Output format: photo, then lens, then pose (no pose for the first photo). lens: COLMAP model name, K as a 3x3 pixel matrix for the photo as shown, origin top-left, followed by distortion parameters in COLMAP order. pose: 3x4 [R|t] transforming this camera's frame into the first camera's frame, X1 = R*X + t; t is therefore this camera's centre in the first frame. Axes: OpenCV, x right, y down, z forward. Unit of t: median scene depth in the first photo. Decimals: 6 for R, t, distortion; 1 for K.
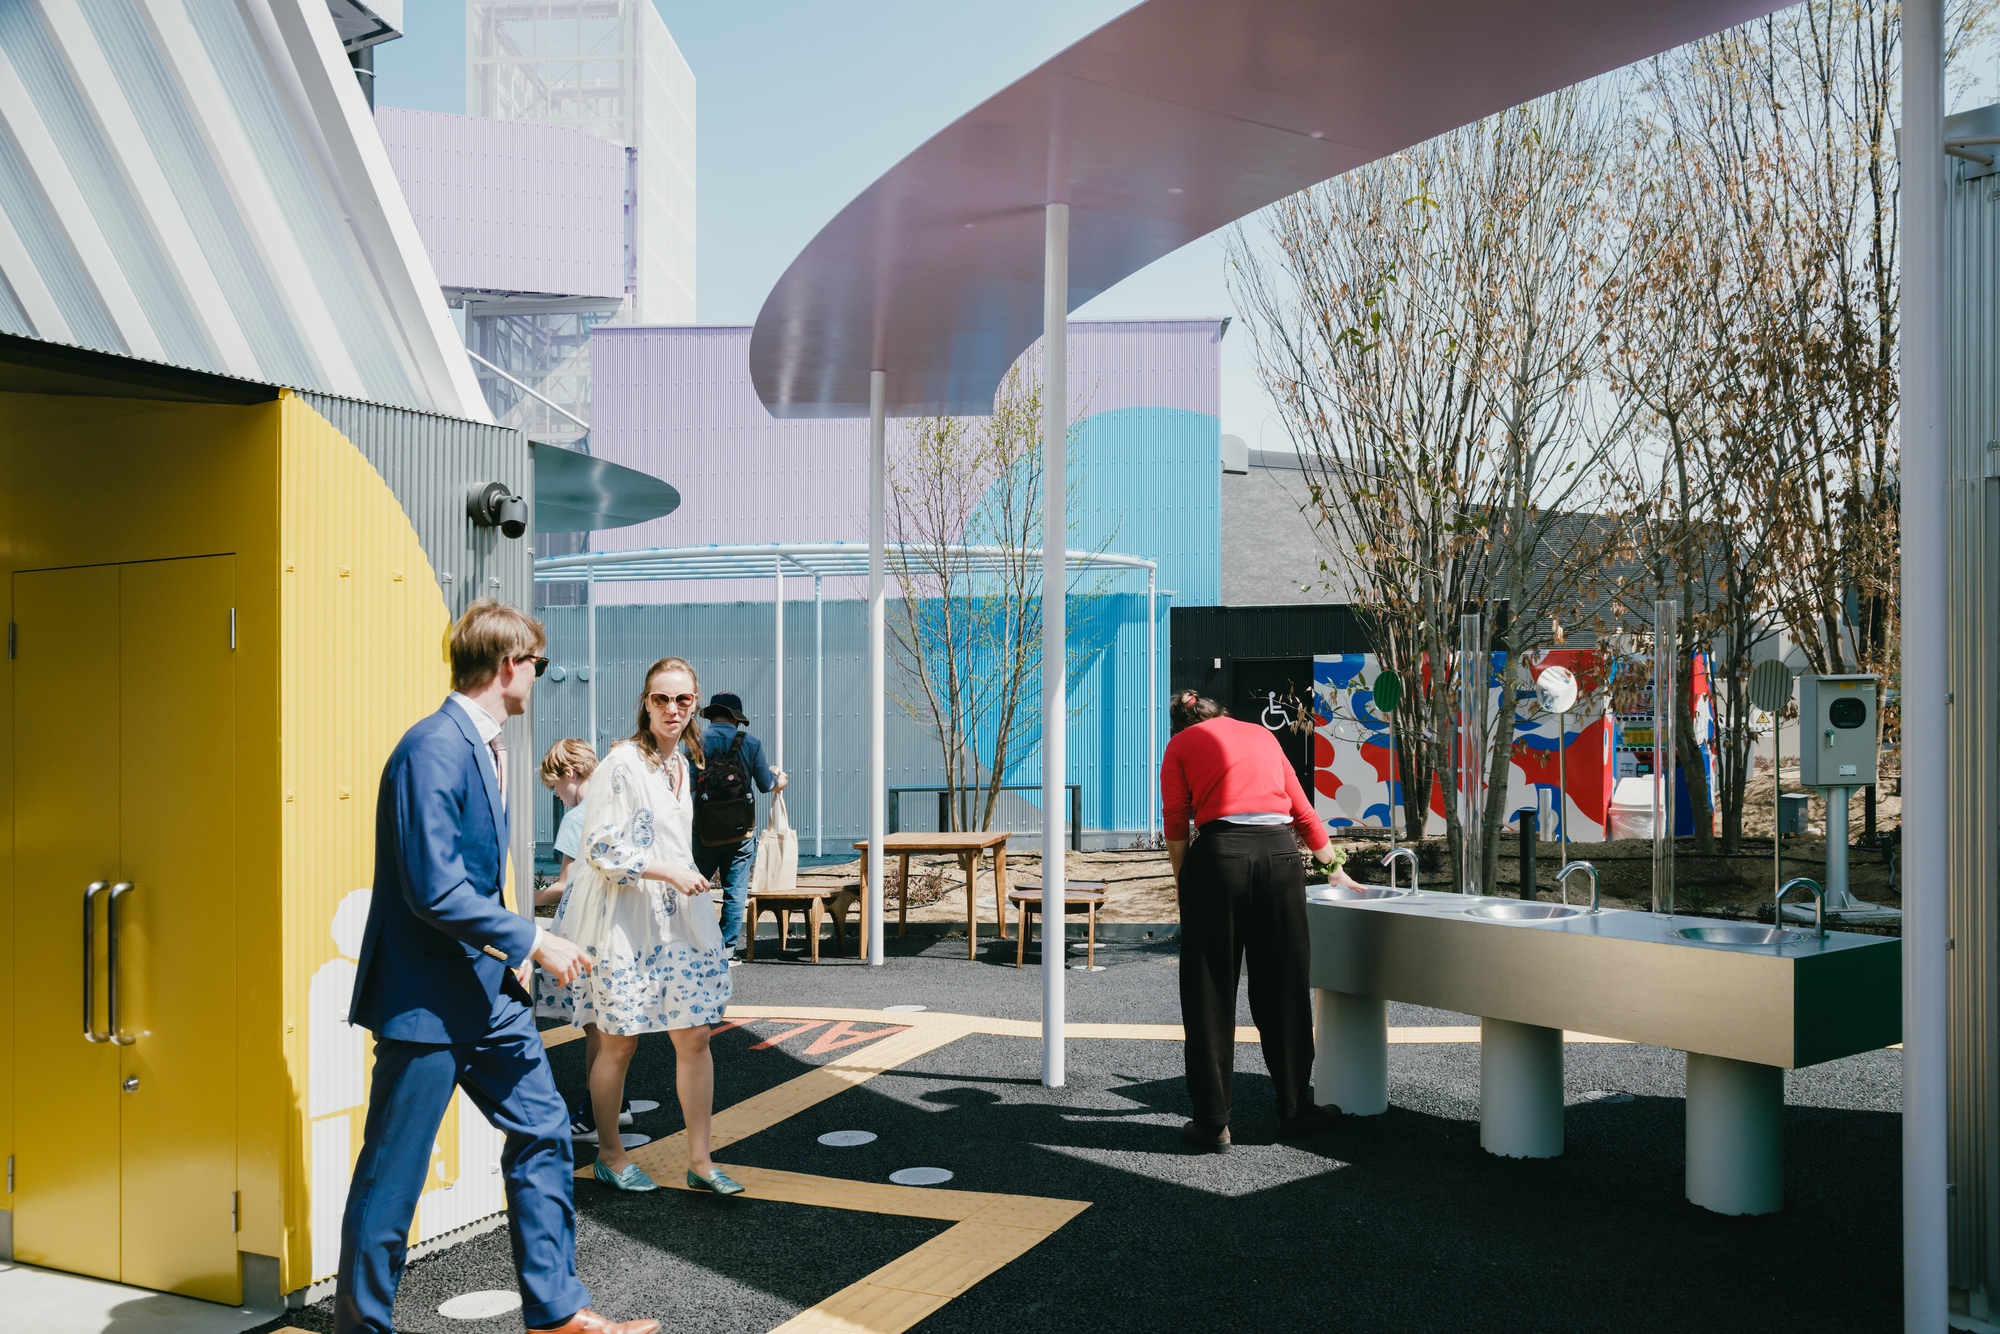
lens RADIAL K [[1554.1, 0, 996.2], [0, 1554.1, 671.5], [0, 0, 1]] dist [-0.027168, 0.012105]
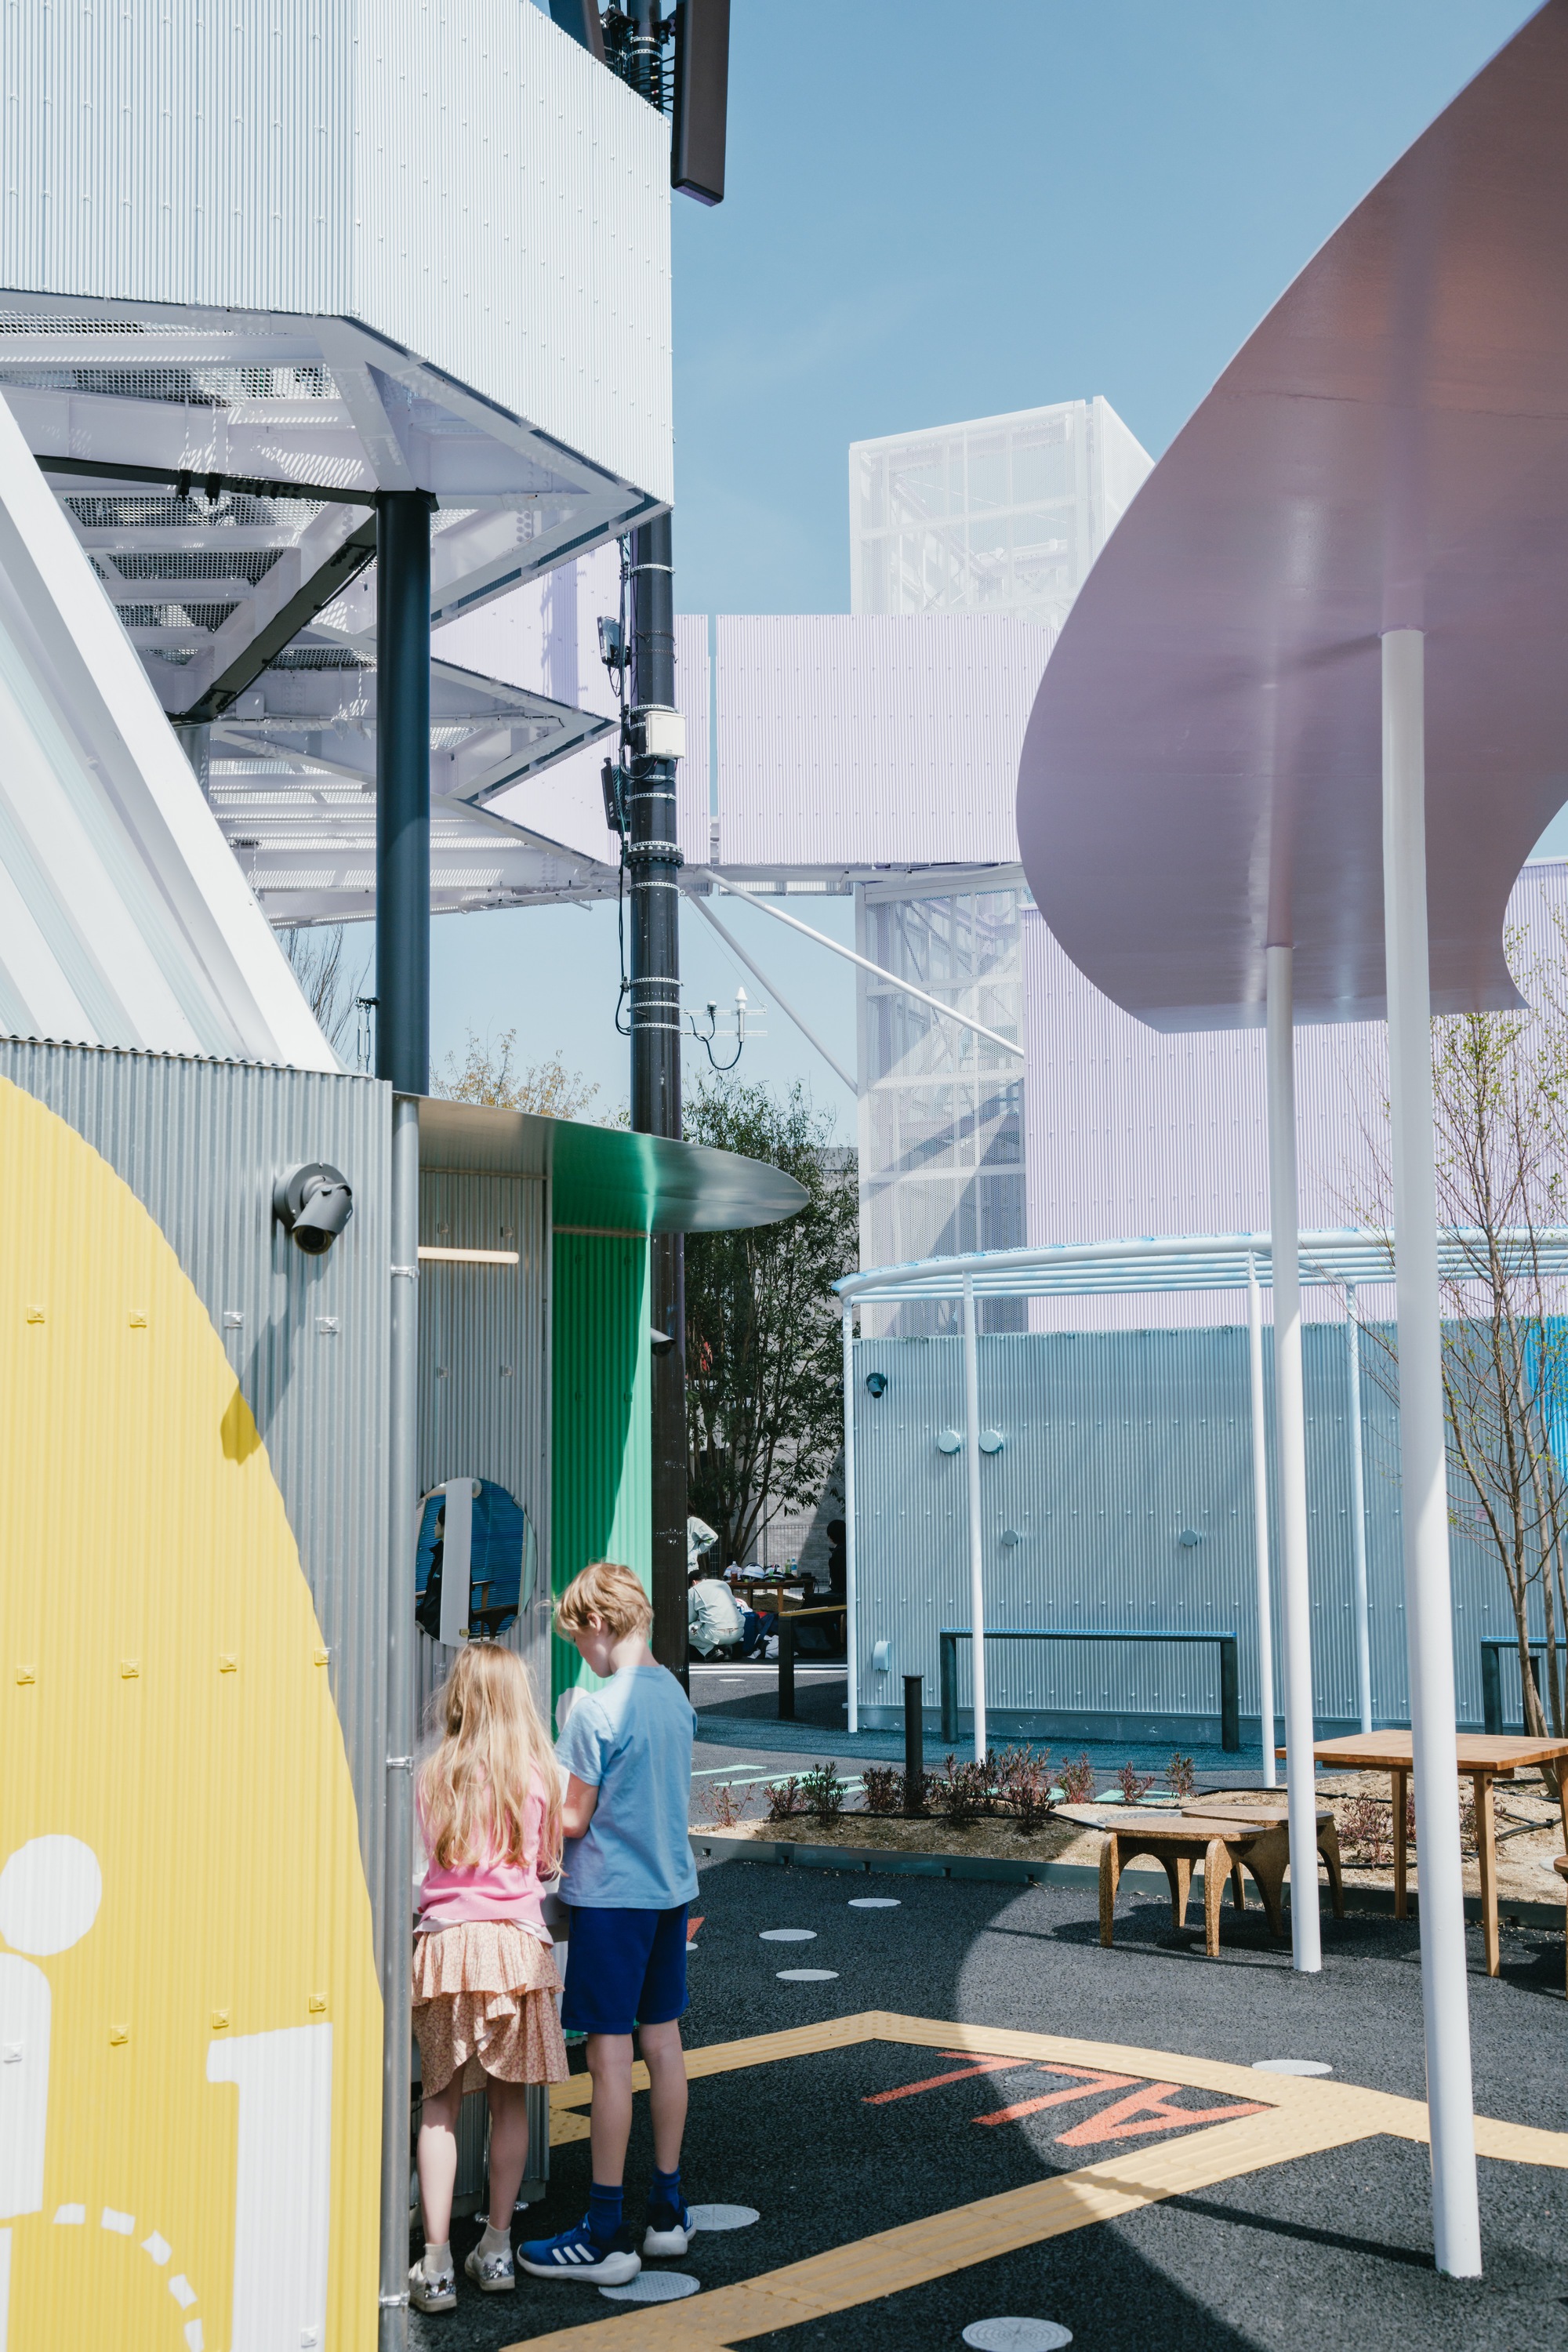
lens RADIAL K [[2456.6, 0, 787.1], [0, 2456.6, 1166.0], [0, 0, 1]] dist [0.063208, 0.000000]
pose [[0.936531, -0.034657, -0.348869, 0.100959], [-0.003516, 0.994123, -0.108197, -0.008102], [0.350568, 0.102557, 0.930905, 0.078050]]
